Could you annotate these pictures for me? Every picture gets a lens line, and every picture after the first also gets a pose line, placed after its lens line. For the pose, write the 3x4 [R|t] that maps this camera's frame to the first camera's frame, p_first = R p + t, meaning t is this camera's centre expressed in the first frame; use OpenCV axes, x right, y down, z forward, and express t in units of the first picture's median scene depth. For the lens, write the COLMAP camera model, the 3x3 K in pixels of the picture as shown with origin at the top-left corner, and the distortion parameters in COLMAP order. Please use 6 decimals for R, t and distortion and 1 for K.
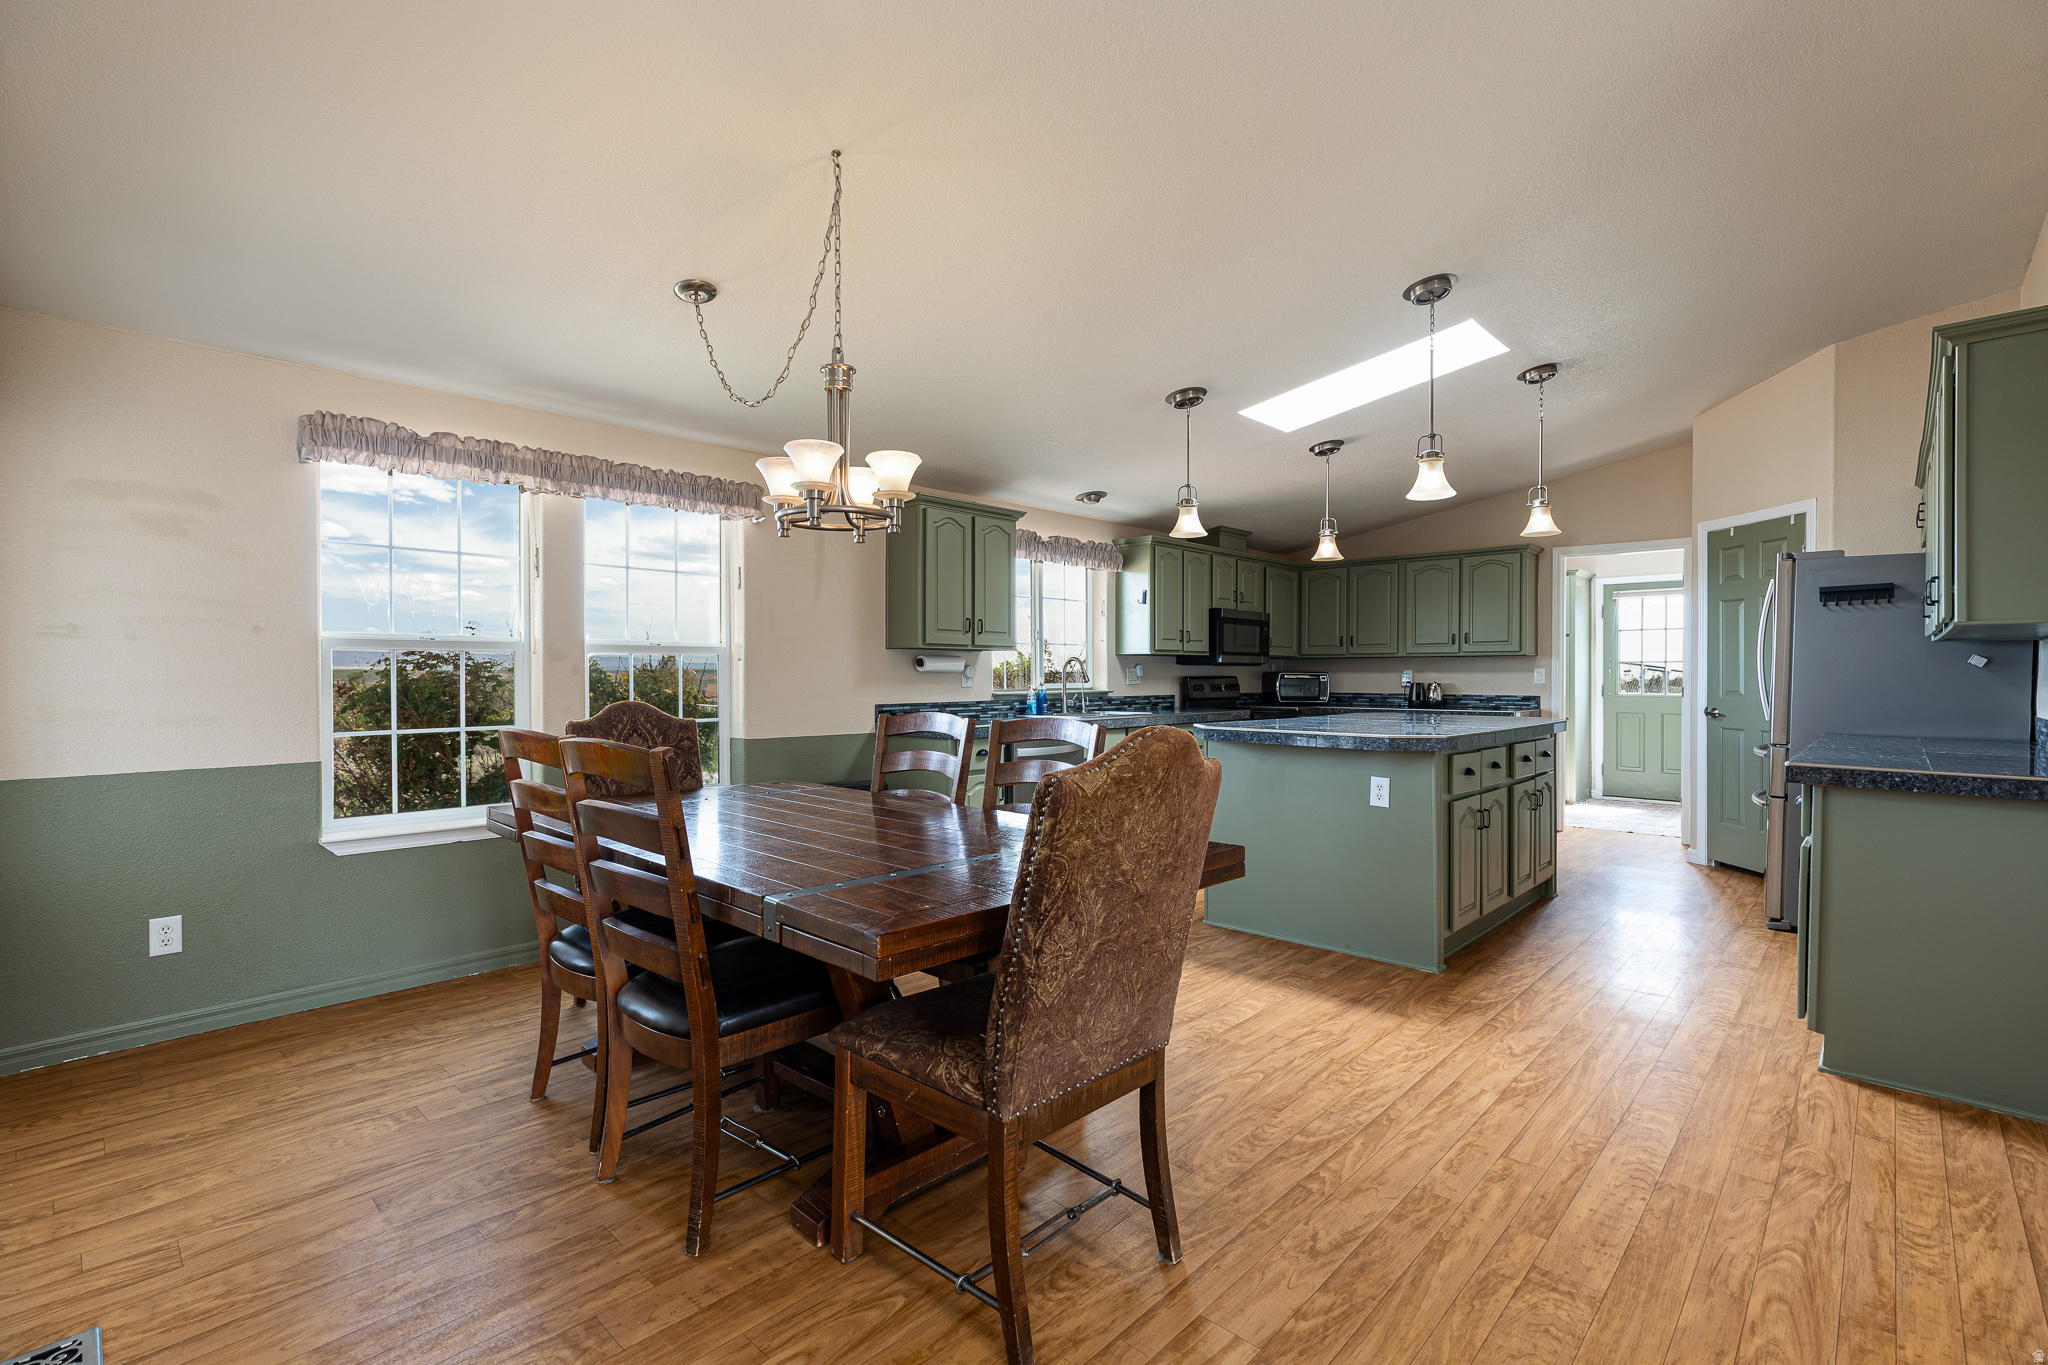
lens RADIAL K [[927.5, 0, 1024.0], [0, 927.5, 682.5], [0, 0, 1]] dist [0.002347, 0.000162]
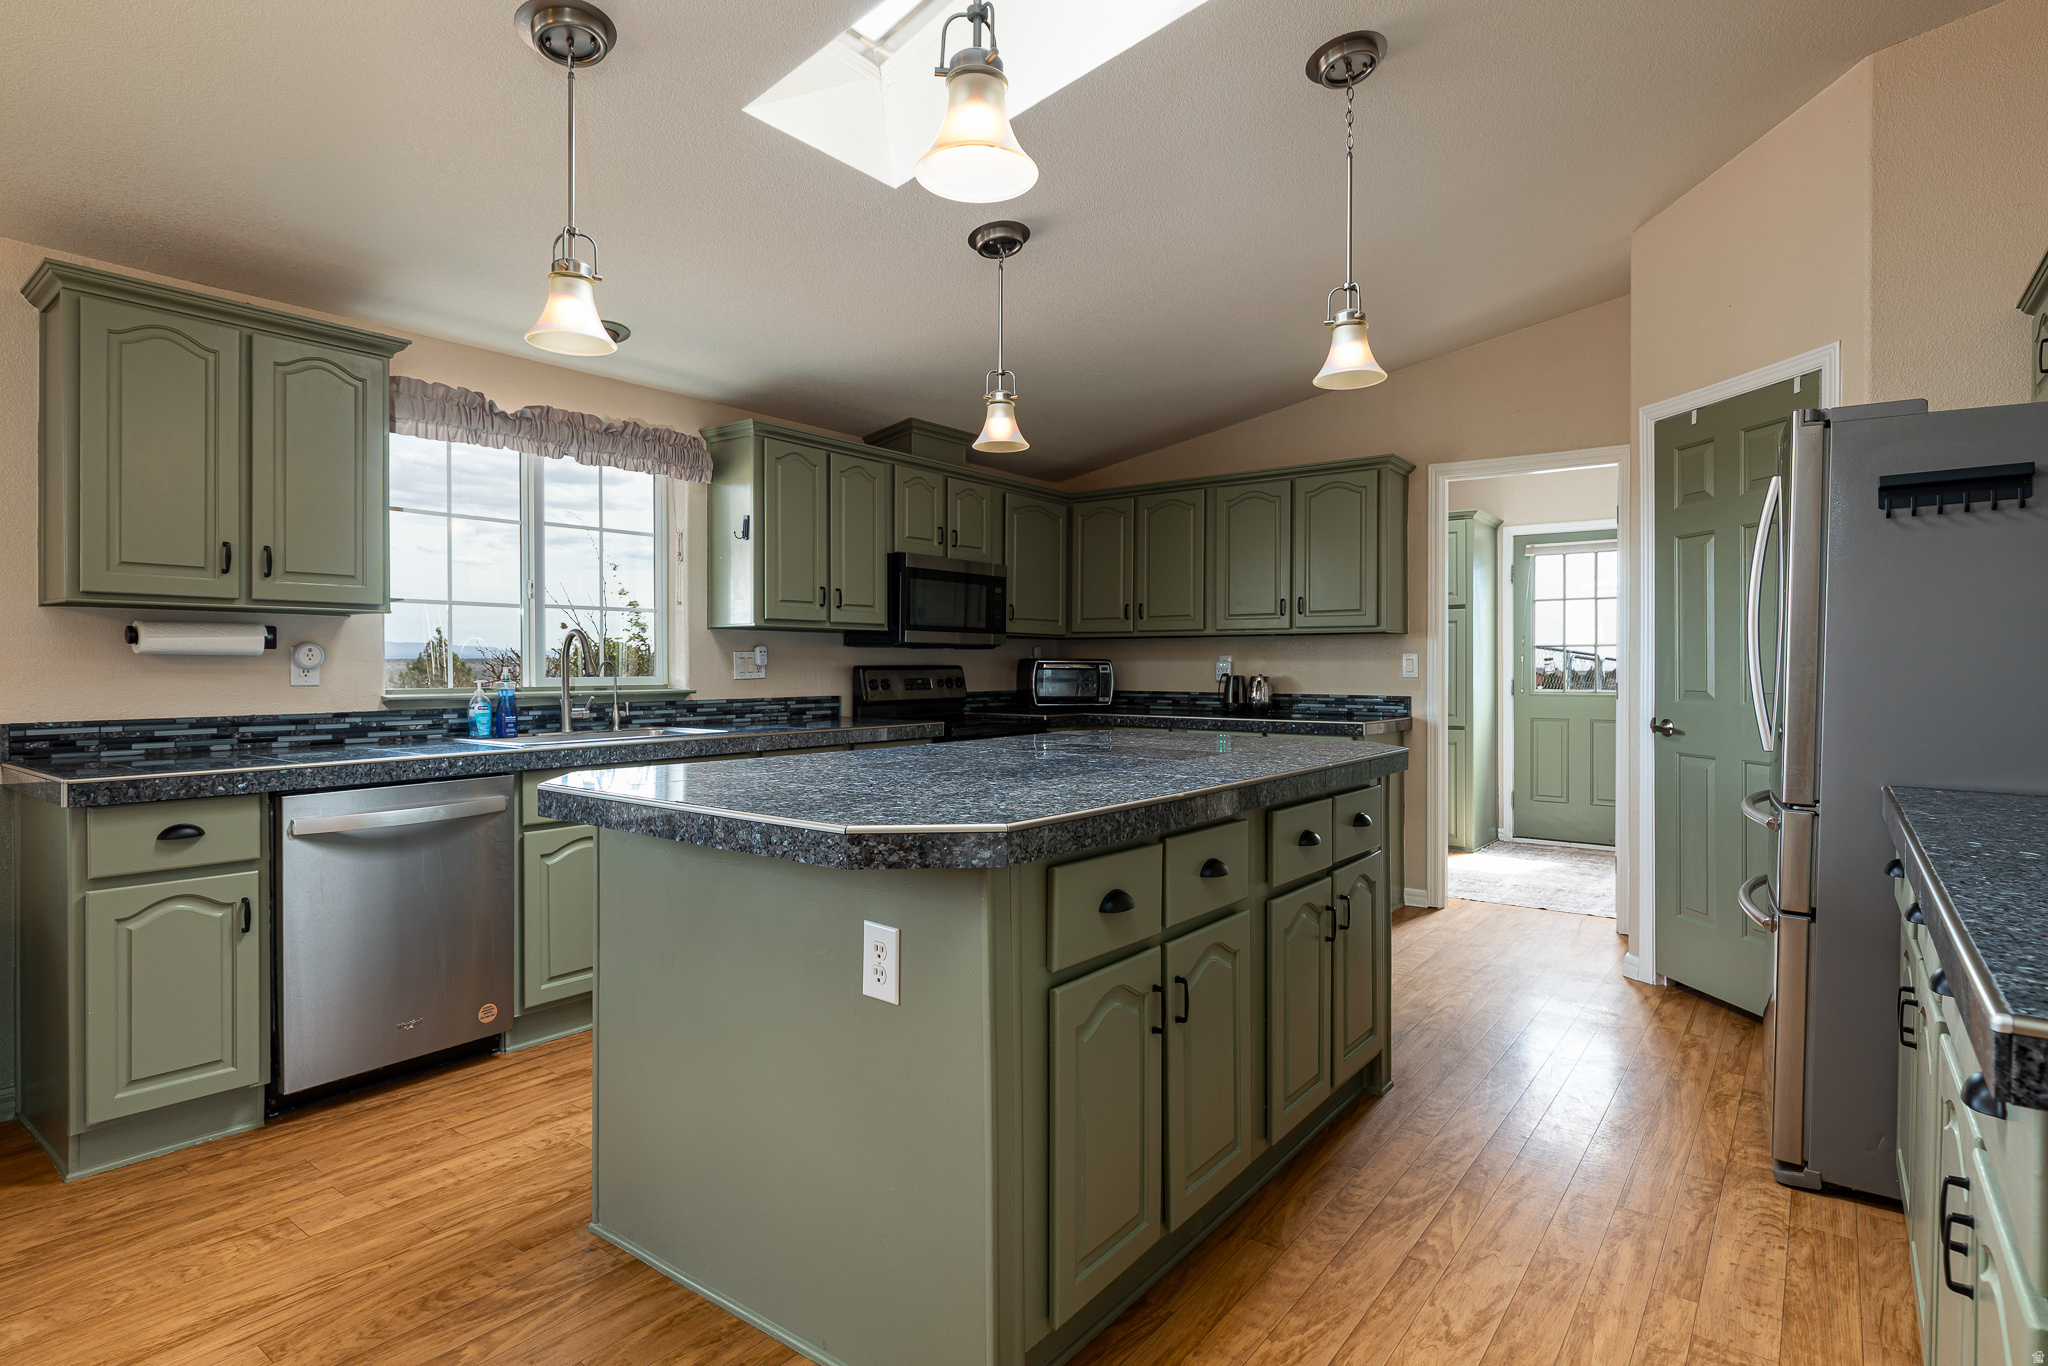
lens RADIAL K [[1061.0, 0, 1028.3], [0, 1061.0, 671.9], [0, 0, 1]] dist [-0.008669, 0.001823]
pose [[0.994299, -0.000201, 0.106625, 0.231884], [0.000405, 0.999998, -0.001900, -0.001115], [-0.106625, 0.001932, 0.994297, 0.323630]]
